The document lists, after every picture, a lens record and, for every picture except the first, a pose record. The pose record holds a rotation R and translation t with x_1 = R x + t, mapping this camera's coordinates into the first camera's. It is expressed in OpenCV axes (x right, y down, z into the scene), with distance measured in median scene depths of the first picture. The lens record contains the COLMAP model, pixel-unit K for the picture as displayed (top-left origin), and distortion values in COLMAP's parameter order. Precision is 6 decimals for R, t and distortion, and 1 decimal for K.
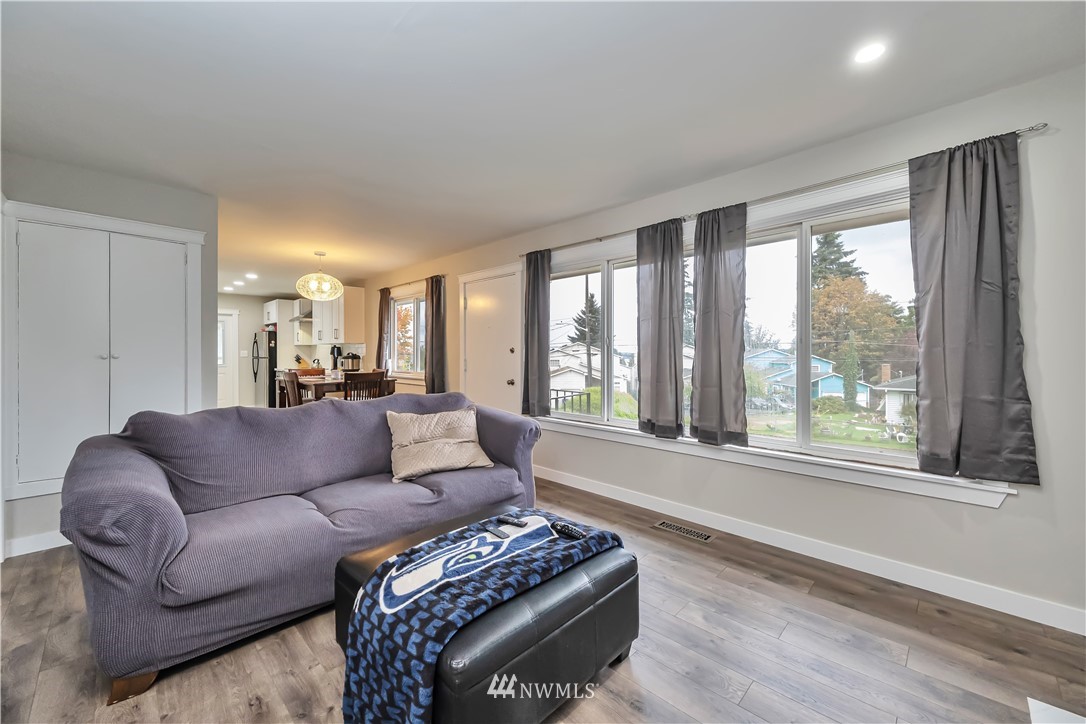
lens RADIAL K [[424.0, 0, 543.9], [0, 424.0, 356.9], [0, 0, 1]] dist [0.000007, -0.000039]
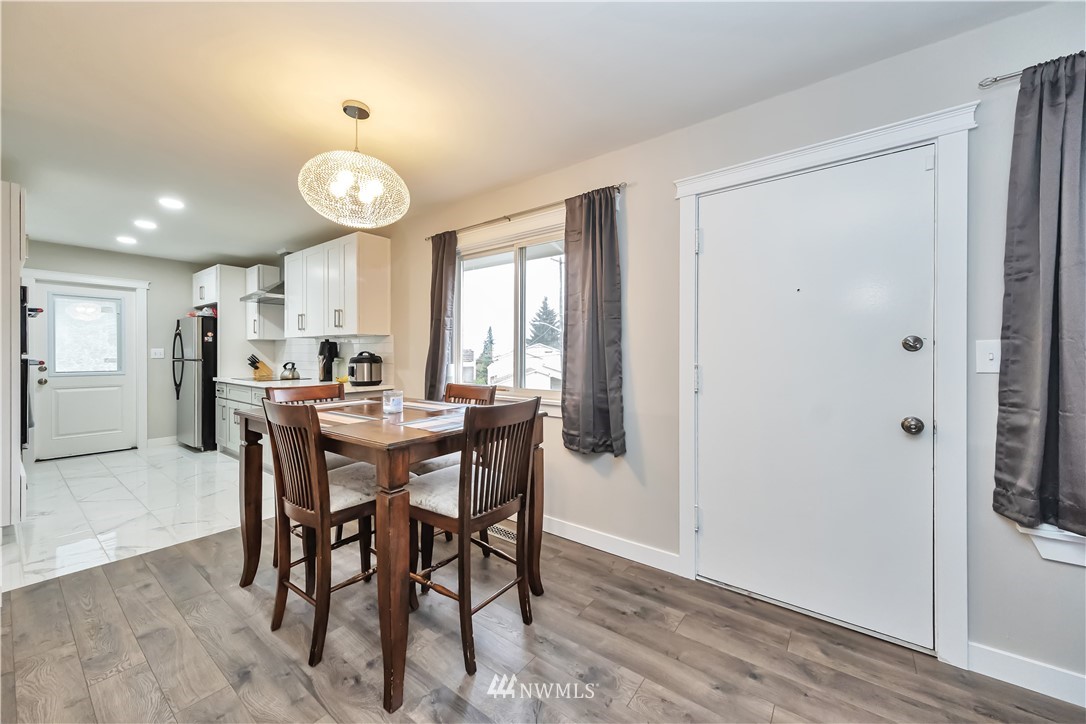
lens RADIAL K [[415.1, 0, 541.4], [0, 415.1, 356.7], [0, 0, 1]] dist [0.009657, -0.000157]
pose [[0.992628, 0.003074, 0.121160, -0.239761], [-0.002389, 0.999980, -0.005798, -0.000605], [-0.121176, 0.005466, 0.992616, 0.347697]]
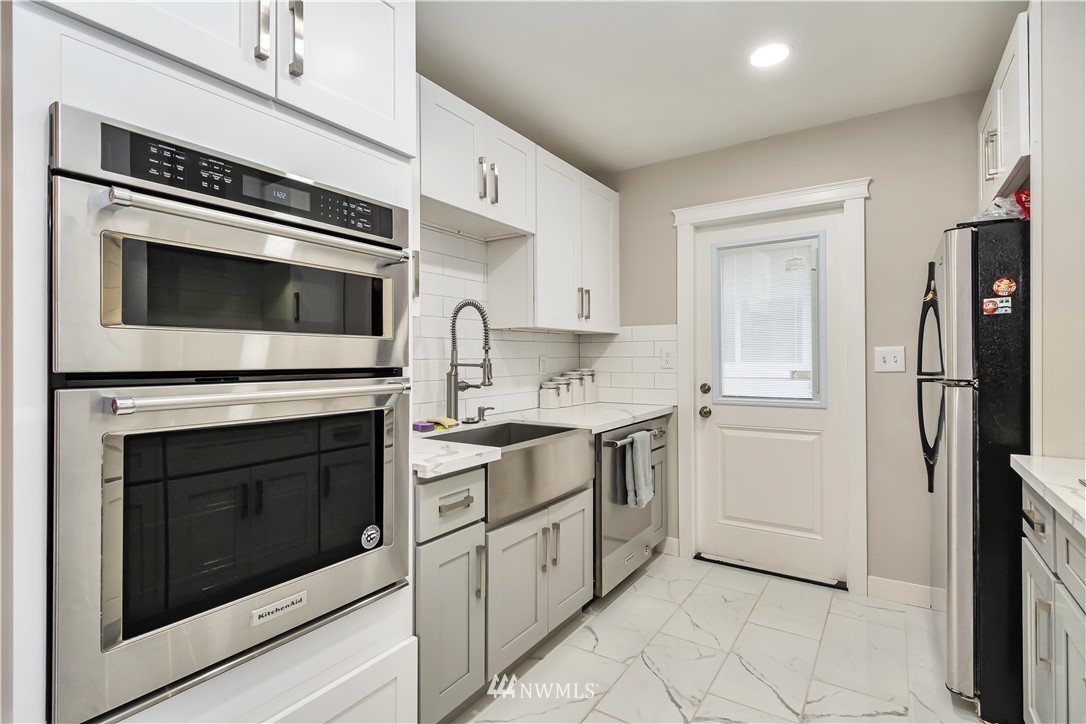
lens RADIAL K [[522.1, 0, 541.7], [0, 522.1, 358.1], [0, 0, 1]] dist [0.001397, -0.010451]
pose [[0.181730, -0.001139, -0.983348, -0.480042], [-0.008285, 0.999962, -0.002690, -0.006087], [0.983313, 0.008636, 0.181714, 0.796580]]
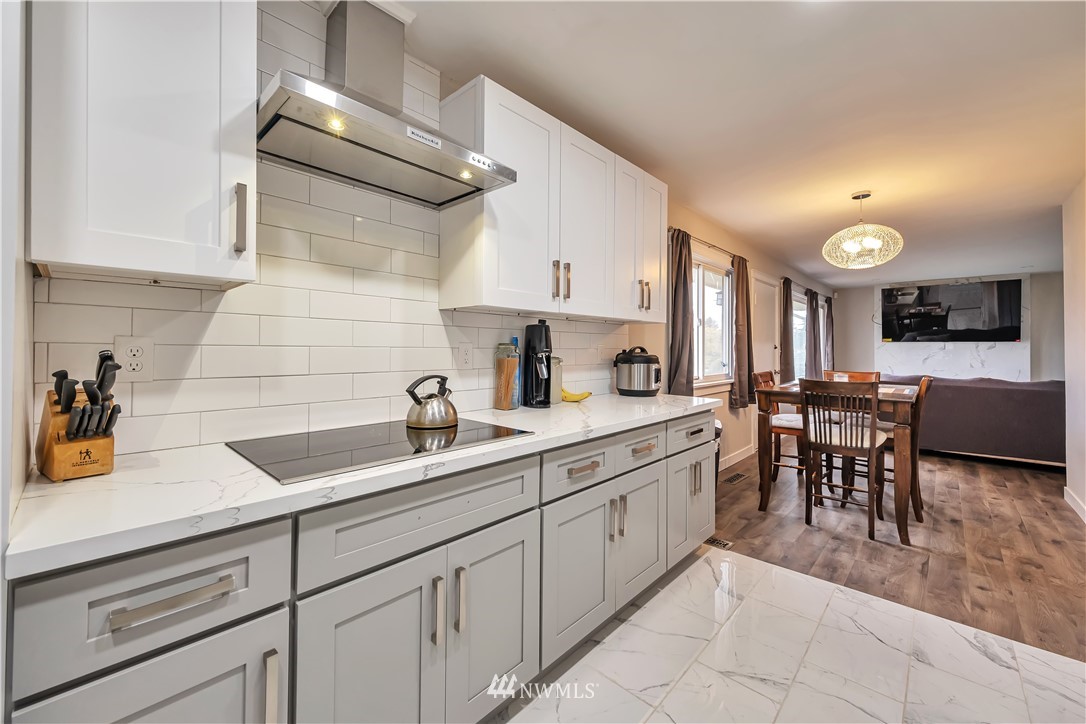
lens RADIAL K [[428.3, 0, 542.8], [0, 428.3, 344.9], [0, 0, 1]] dist [0.015405, -0.005084]
pose [[-0.027296, 0.007353, 0.999600, -0.710255], [0.004510, 0.999964, -0.007233, -0.007774], [-0.999617, 0.004311, -0.027329, 0.911896]]
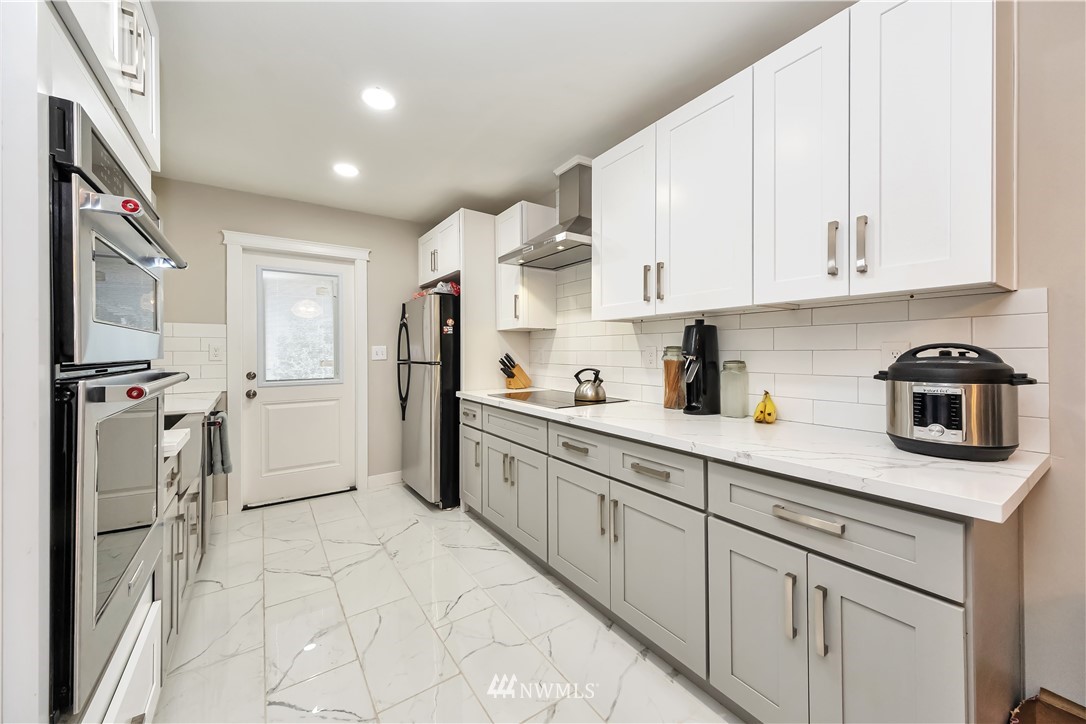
lens RADIAL K [[407.6, 0, 543.9], [0, 407.6, 353.4], [0, 0, 1]] dist [0.010613, -0.000052]
pose [[0.981491, -0.001544, -0.191501, -0.488520], [0.000117, 0.999972, -0.007462, -0.004175], [0.191507, 0.007302, 0.981464, 0.659533]]
